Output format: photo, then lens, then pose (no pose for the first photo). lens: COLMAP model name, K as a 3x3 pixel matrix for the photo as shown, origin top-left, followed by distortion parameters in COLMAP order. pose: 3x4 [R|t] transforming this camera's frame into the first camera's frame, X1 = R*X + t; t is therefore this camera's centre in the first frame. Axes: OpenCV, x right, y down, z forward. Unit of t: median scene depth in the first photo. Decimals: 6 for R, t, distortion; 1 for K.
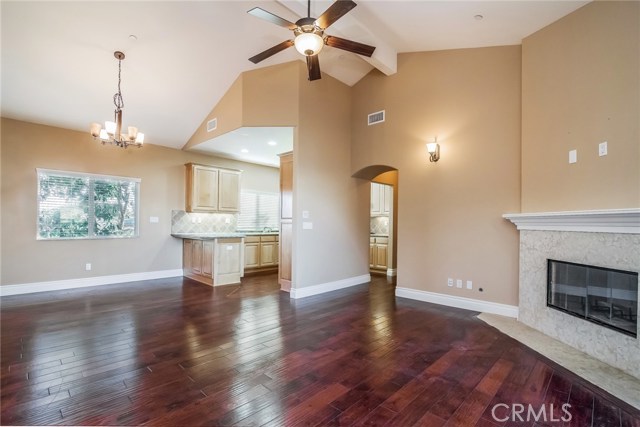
lens RADIAL K [[300.5, 0, 317.6], [0, 300.5, 224.1], [0, 0, 1]] dist [-0.000285, 0.000301]
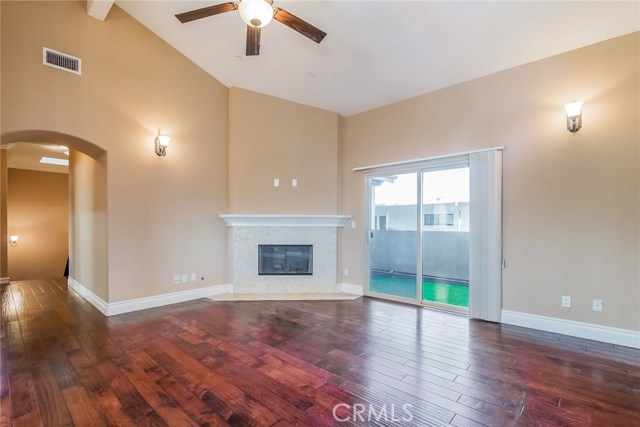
lens RADIAL K [[300.5, 0, 317.6], [0, 300.5, 224.1], [0, 0, 1]] dist [-0.000285, 0.000301]
pose [[-0.038051, -0.011414, 0.999211, -0.696004], [-0.001976, 0.999934, 0.011347, -0.007195], [-0.999274, -0.001543, -0.038071, 0.661727]]
